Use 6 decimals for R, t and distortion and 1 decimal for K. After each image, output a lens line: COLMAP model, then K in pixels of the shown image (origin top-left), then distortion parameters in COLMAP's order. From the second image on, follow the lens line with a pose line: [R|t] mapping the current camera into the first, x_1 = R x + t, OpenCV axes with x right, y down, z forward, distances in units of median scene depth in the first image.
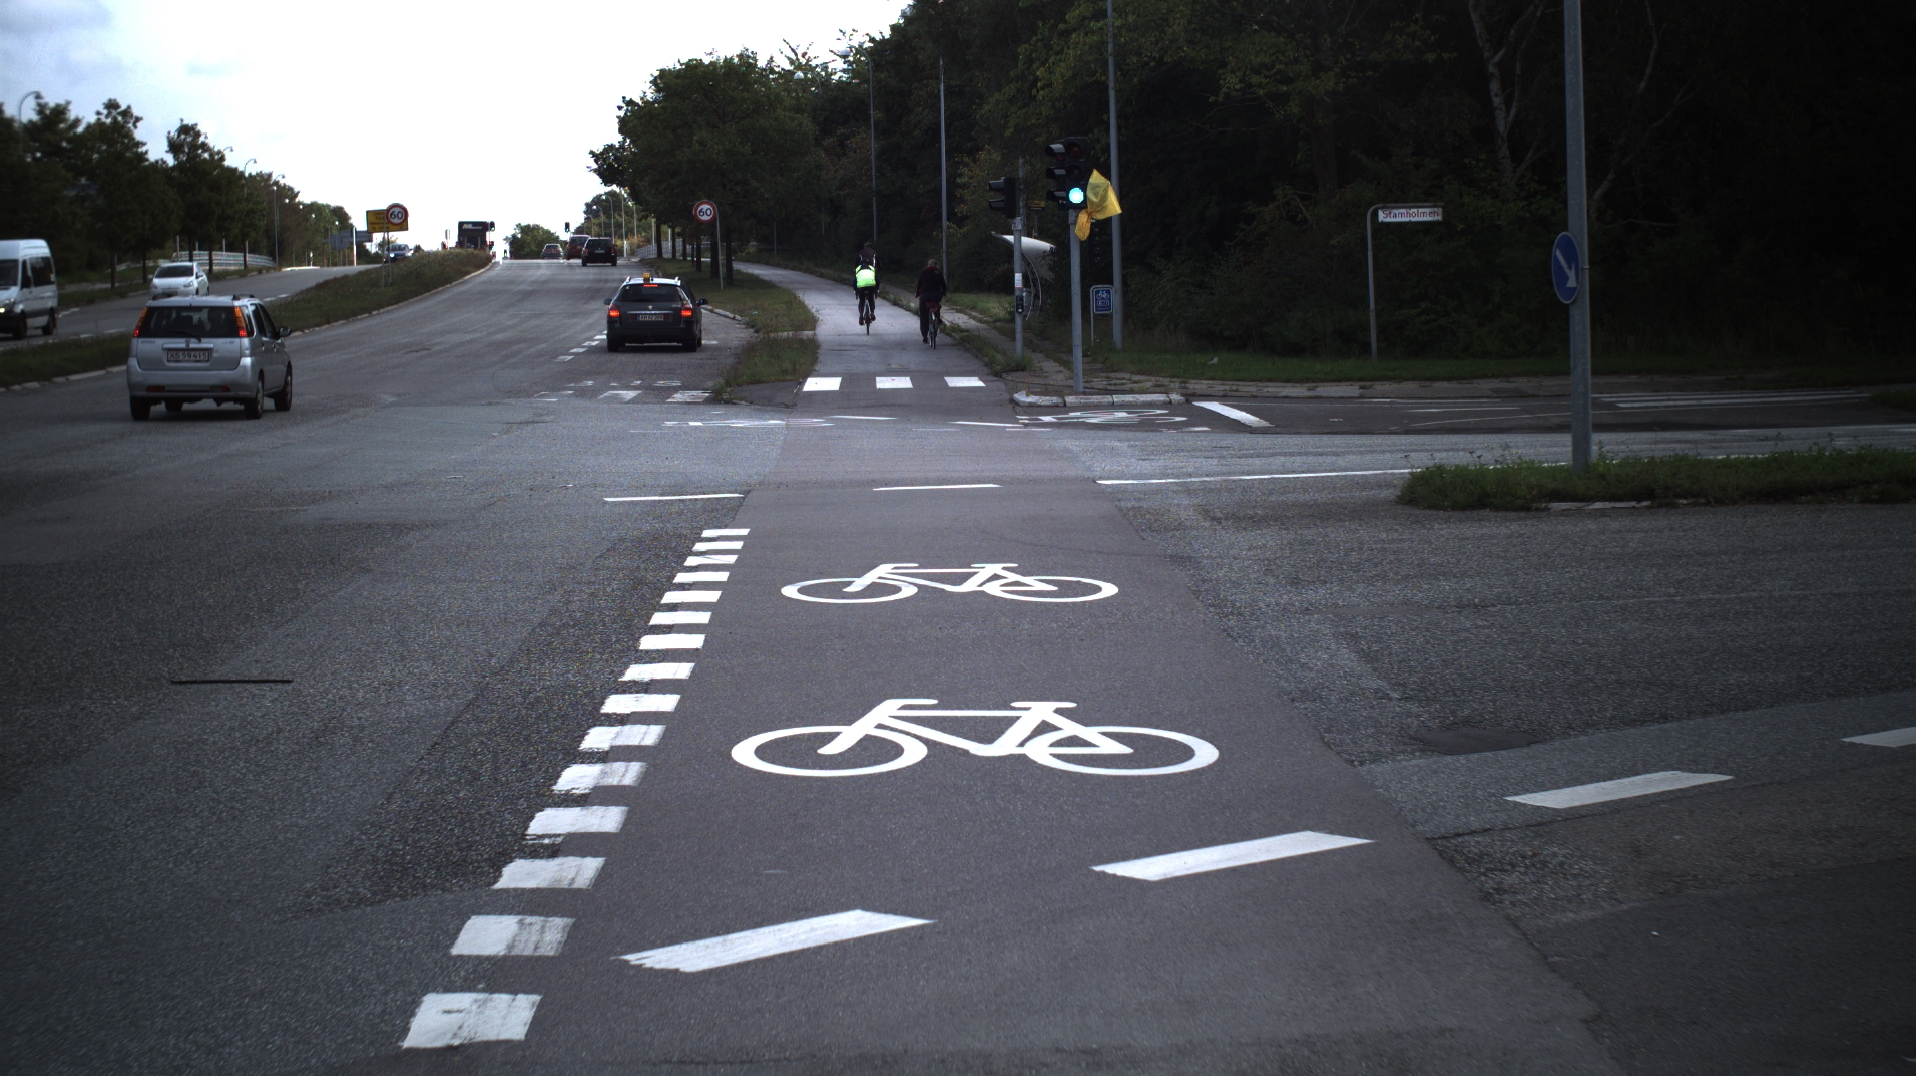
lens RADIAL K [[3329.1, 0, 958.0], [0, 3329.1, 538.0], [0, 0, 1]] dist [-0.288094, 0.413921]
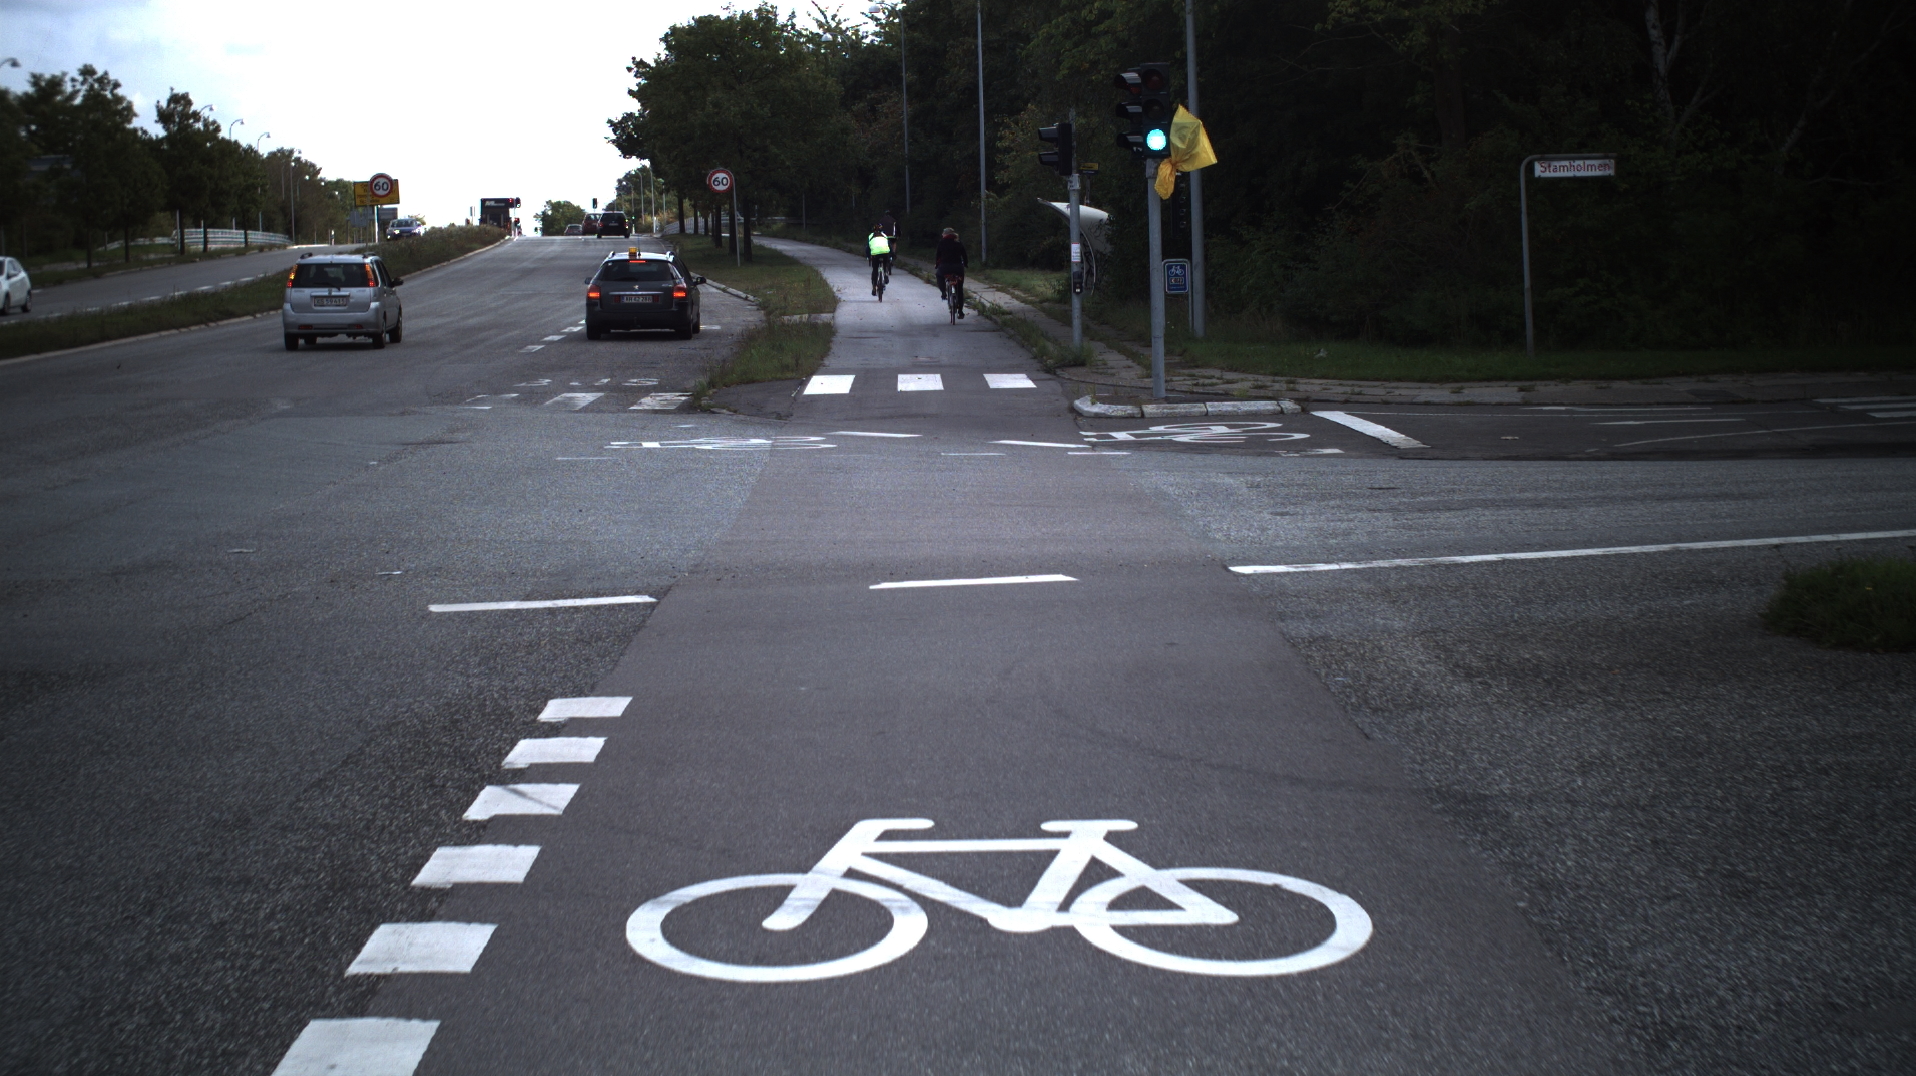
lens RADIAL K [[3329.1, 0, 958.0], [0, 3329.1, 538.0], [0, 0, 1]] dist [-0.288094, 0.413921]
pose [[0.999925, -0.002748, -0.011911, -0.000629], [0.002831, 0.999972, 0.006985, -0.010254], [0.011891, -0.007018, 0.999905, 0.140923]]
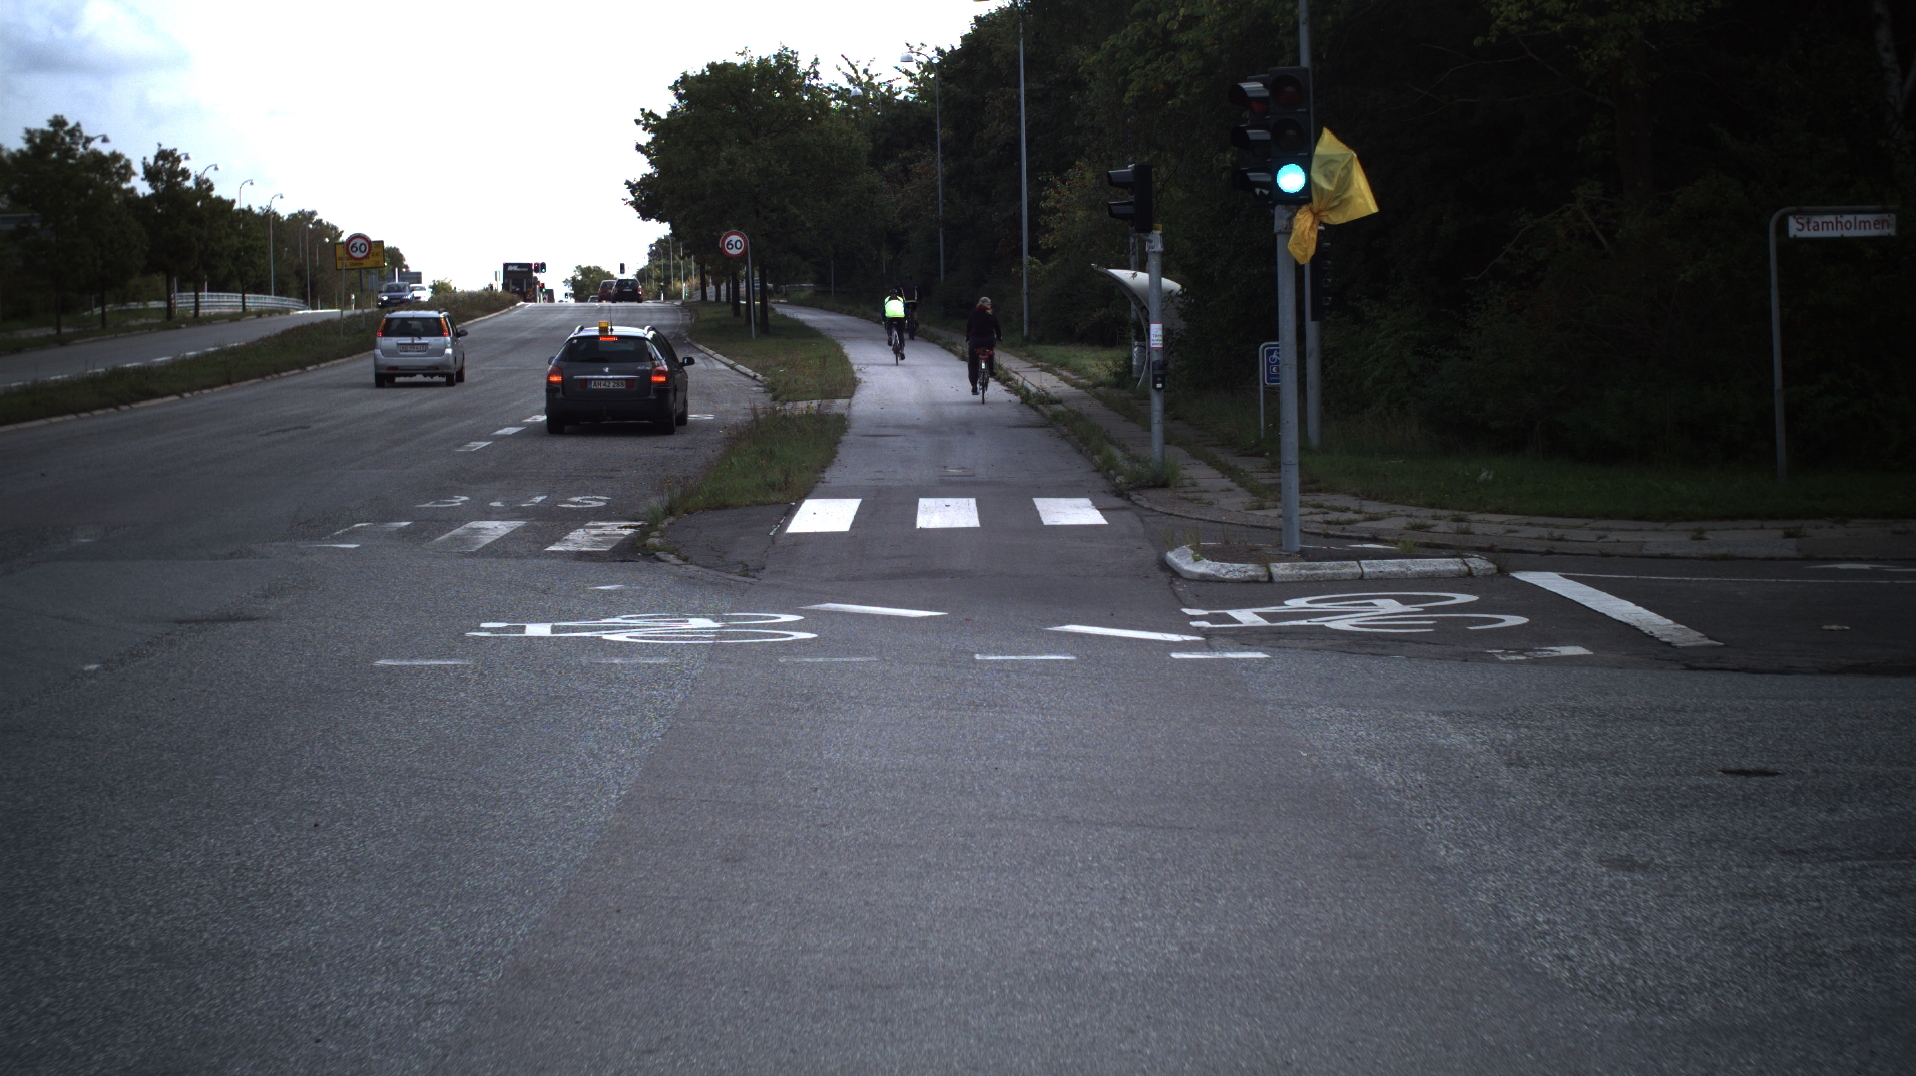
lens RADIAL K [[3329.1, 0, 958.0], [0, 3329.1, 538.0], [0, 0, 1]] dist [-0.288094, 0.413921]
pose [[0.999741, 0.002491, -0.022629, -0.002904], [-0.002791, 0.999908, -0.013261, -0.023234], [0.022594, 0.013321, 0.999656, 0.281477]]
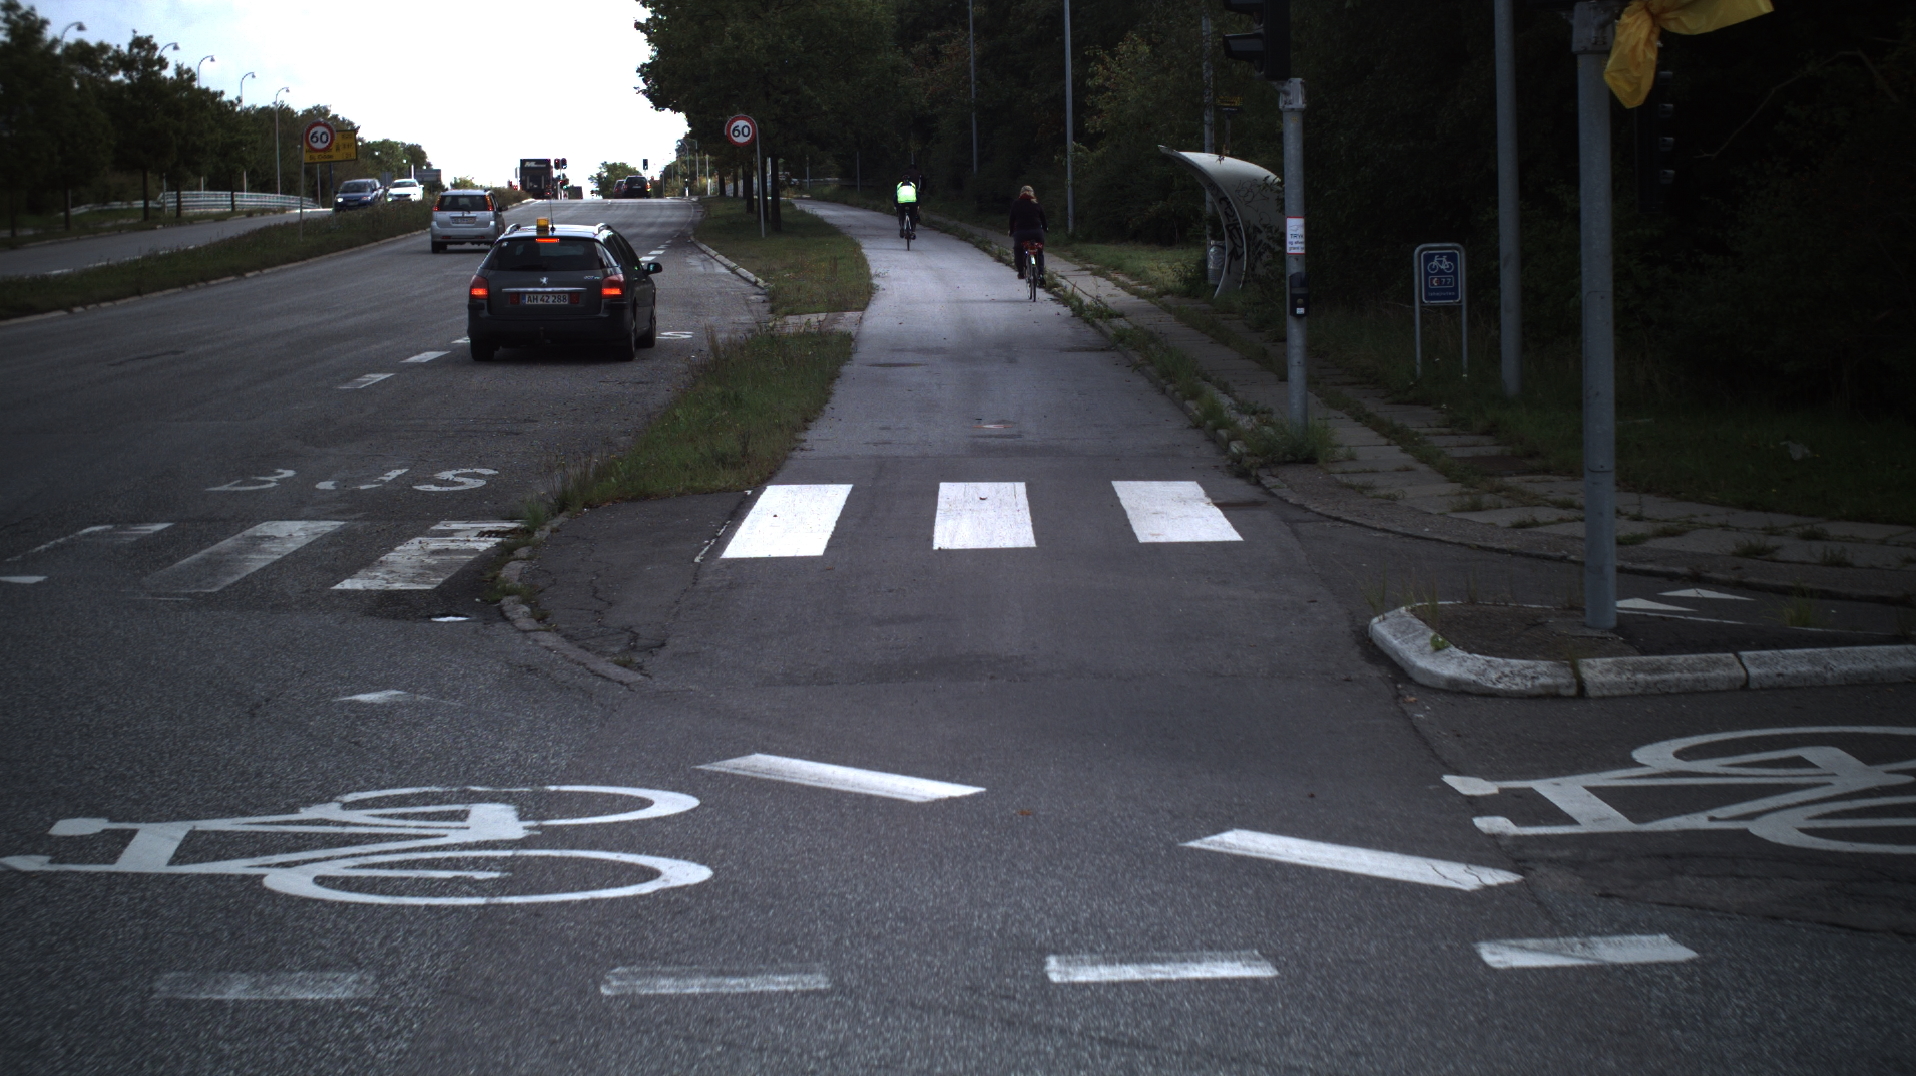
lens RADIAL K [[3329.1, 0, 958.0], [0, 3329.1, 538.0], [0, 0, 1]] dist [-0.288094, 0.413921]
pose [[0.999457, 0.000425, -0.032954, -0.006652], [0.000166, 0.999840, 0.017912, -0.034092], [0.032956, -0.017908, 0.999296, 0.423015]]
